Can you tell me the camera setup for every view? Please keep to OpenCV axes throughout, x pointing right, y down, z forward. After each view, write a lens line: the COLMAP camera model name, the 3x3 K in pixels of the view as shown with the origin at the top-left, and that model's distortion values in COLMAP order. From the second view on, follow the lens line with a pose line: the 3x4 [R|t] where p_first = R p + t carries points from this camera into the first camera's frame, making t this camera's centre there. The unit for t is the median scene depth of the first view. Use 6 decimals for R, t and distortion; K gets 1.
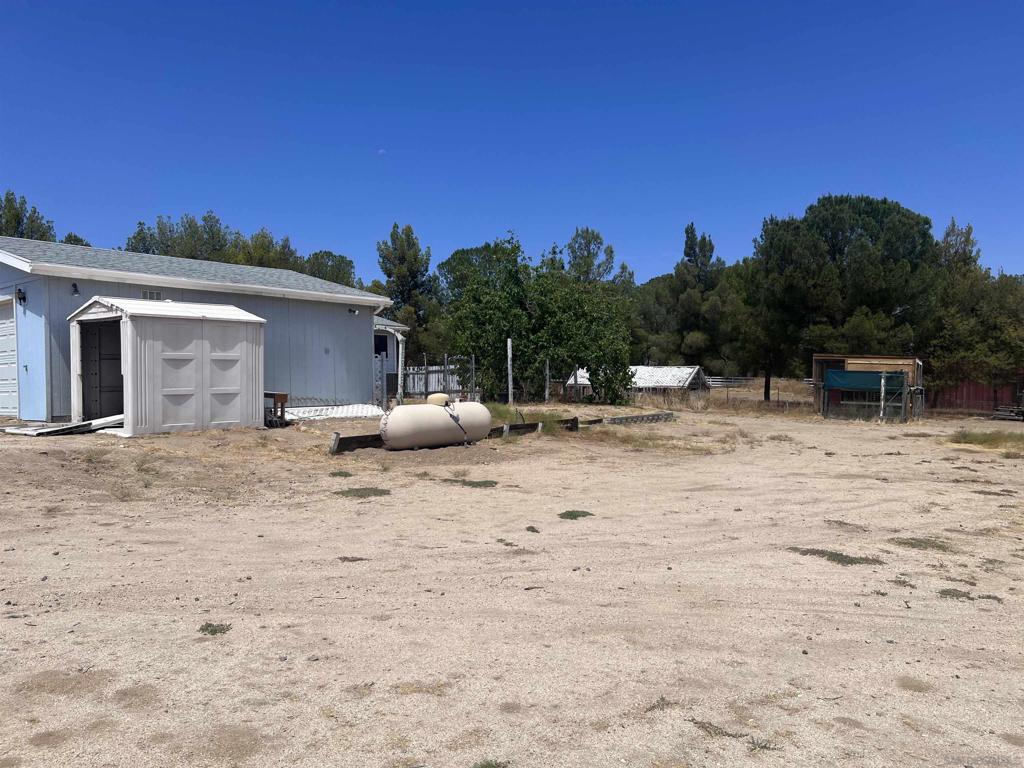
lens RADIAL K [[792.5, 0, 507.7], [0, 792.5, 388.9], [0, 0, 1]] dist [0.055671, -0.066503]
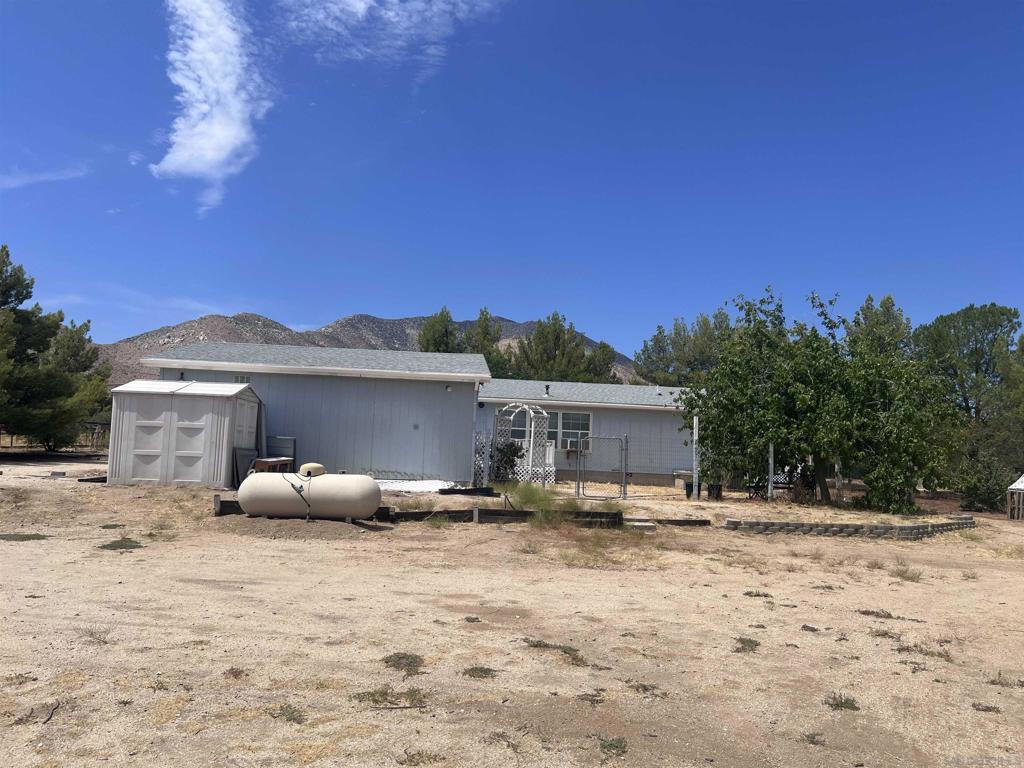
lens RADIAL K [[792.5, 0, 520.5], [0, 792.5, 380.0], [0, 0, 1]] dist [0.055671, -0.066503]
pose [[0.662327, -0.052721, -0.747358, 0.850462], [-0.052161, 0.991856, -0.116196, 0.004835], [0.747397, 0.115943, 0.654182, 0.574779]]
